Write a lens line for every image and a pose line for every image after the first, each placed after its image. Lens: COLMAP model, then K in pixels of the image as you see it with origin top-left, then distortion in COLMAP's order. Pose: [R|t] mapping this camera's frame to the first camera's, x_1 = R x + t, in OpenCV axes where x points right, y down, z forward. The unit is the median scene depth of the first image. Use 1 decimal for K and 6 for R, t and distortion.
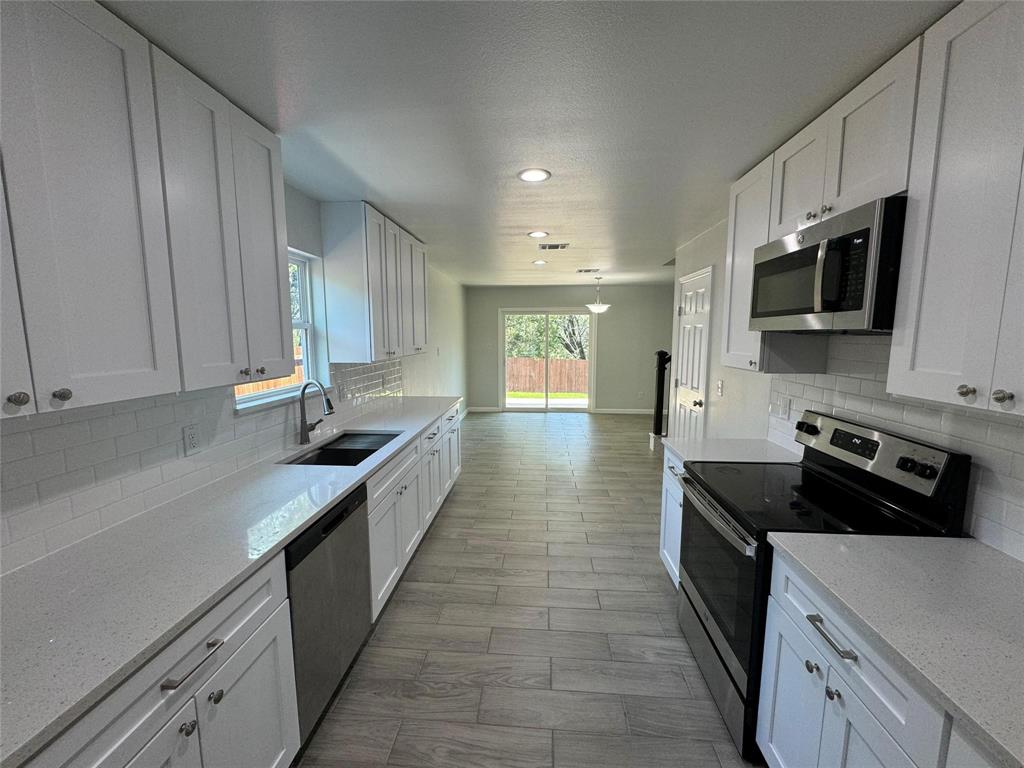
lens RADIAL K [[410.9, 0, 510.1], [0, 410.9, 383.2], [0, 0, 1]] dist [-0.000447, -0.000020]
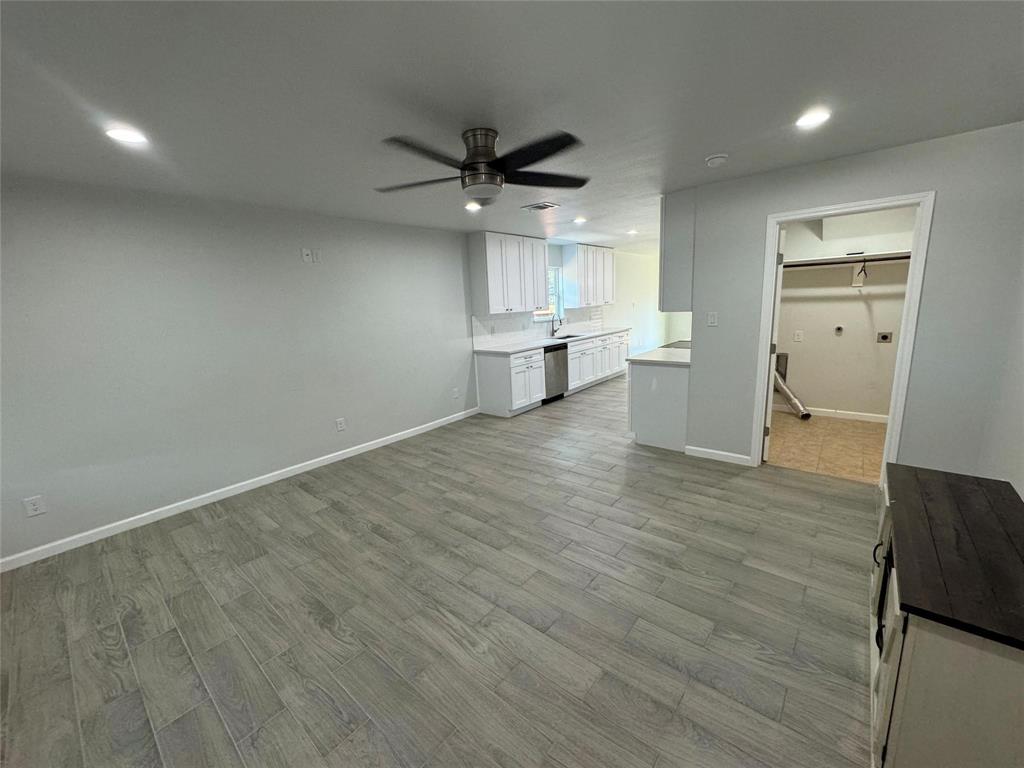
lens RADIAL K [[410.9, 0, 510.0], [0, 410.9, 382.2], [0, 0, 1]] dist [-0.000447, -0.000020]
pose [[0.818110, 0.077132, -0.569865, 0.904920], [-0.023214, 0.994586, 0.101292, 0.184068], [0.574593, -0.069639, 0.815471, -1.515773]]
